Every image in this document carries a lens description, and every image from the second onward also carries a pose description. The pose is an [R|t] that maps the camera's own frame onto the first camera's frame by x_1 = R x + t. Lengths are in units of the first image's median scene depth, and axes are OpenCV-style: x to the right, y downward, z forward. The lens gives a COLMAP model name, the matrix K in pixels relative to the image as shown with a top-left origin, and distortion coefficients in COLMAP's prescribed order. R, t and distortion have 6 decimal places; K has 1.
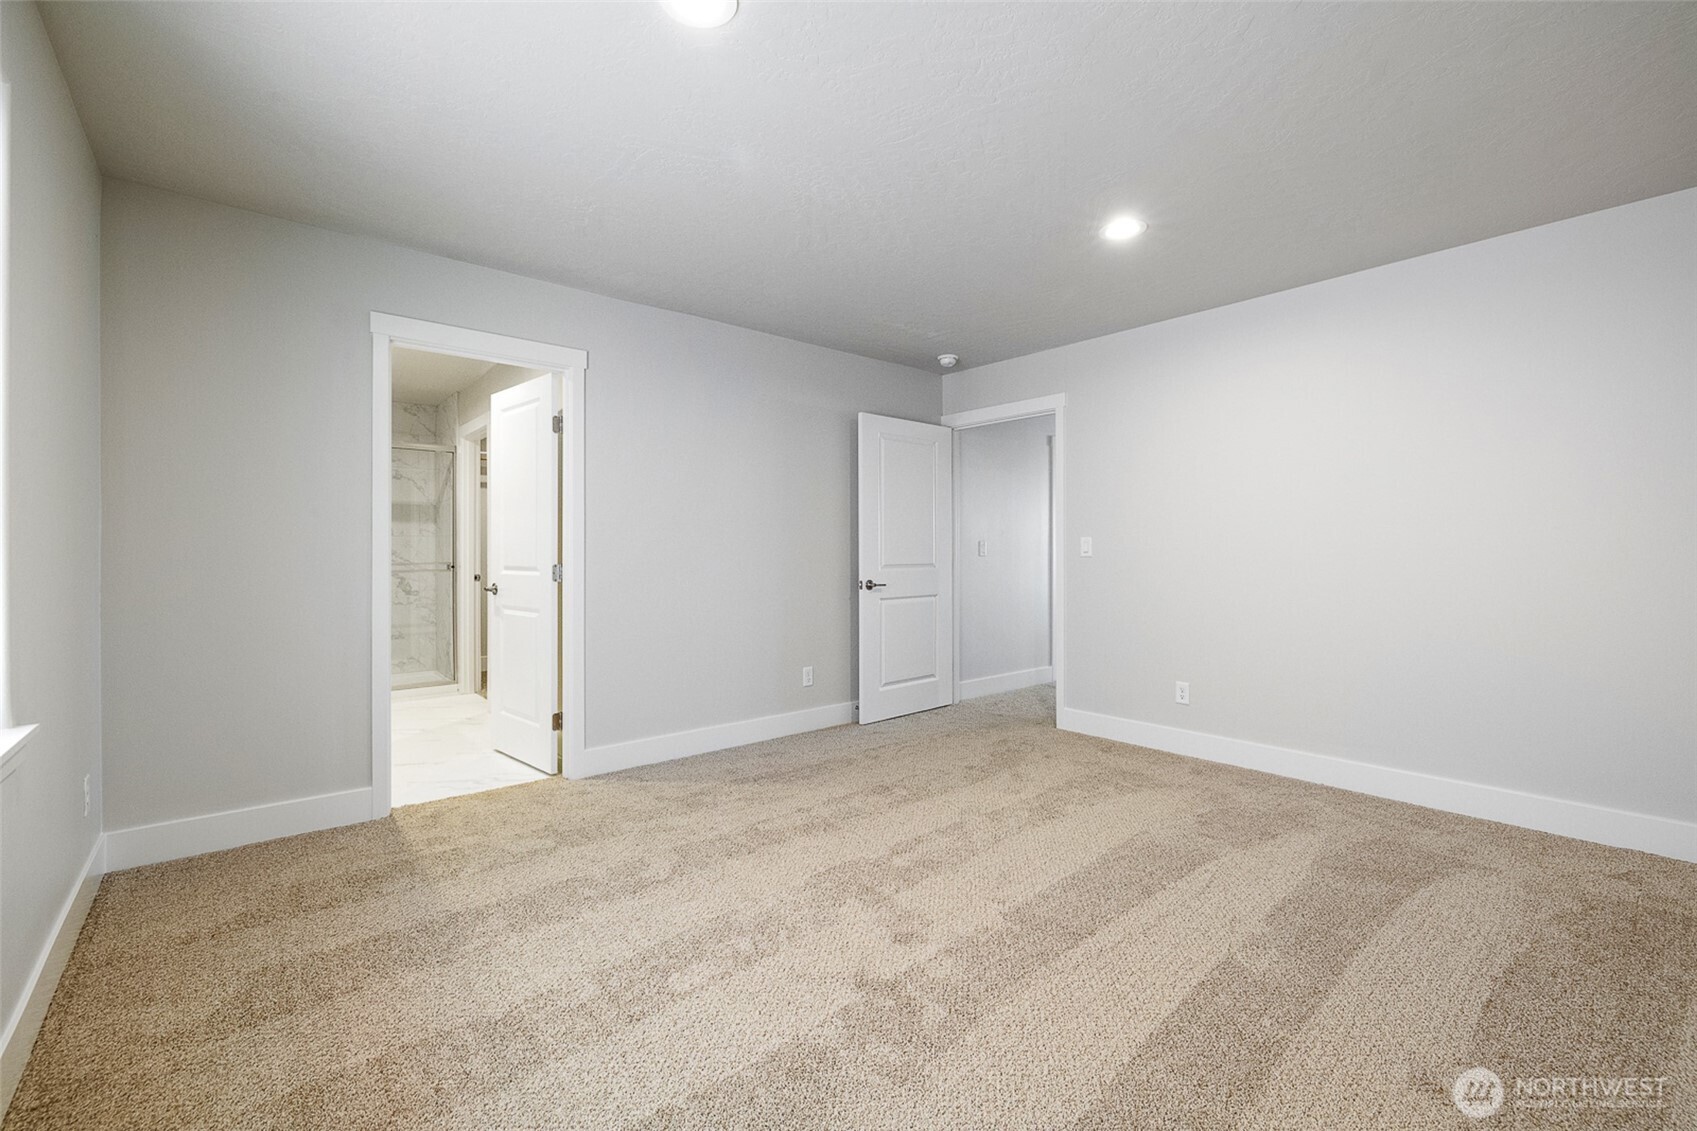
lens RADIAL K [[720.7, 0, 849.3], [0, 720.7, 556.9], [0, 0, 1]] dist [0.002393, 0.000160]
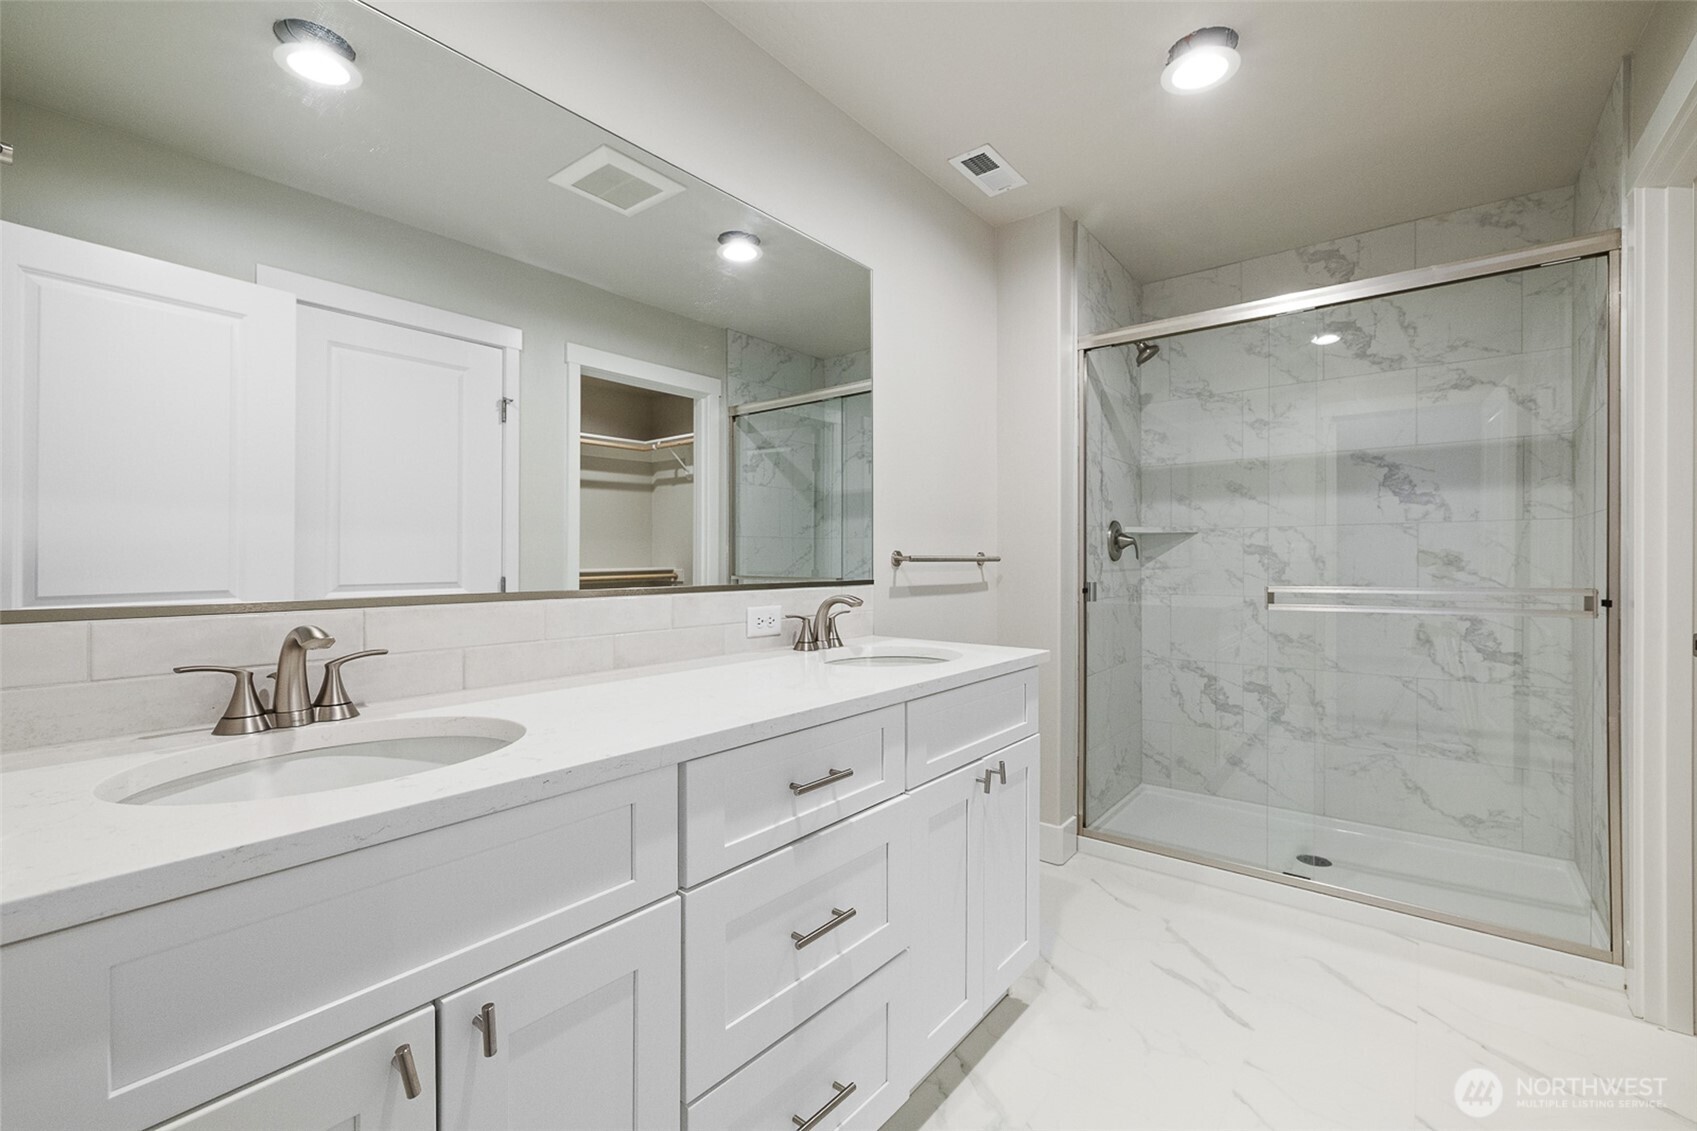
lens RADIAL K [[720.7, 0, 844.0], [0, 720.7, 558.4], [0, 0, 1]] dist [0.002393, 0.000160]
pose [[0.183442, -0.001562, -0.983029, -0.268424], [-0.005959, 0.999979, -0.002701, -0.003534], [0.983012, 0.006354, 0.183429, 0.554457]]
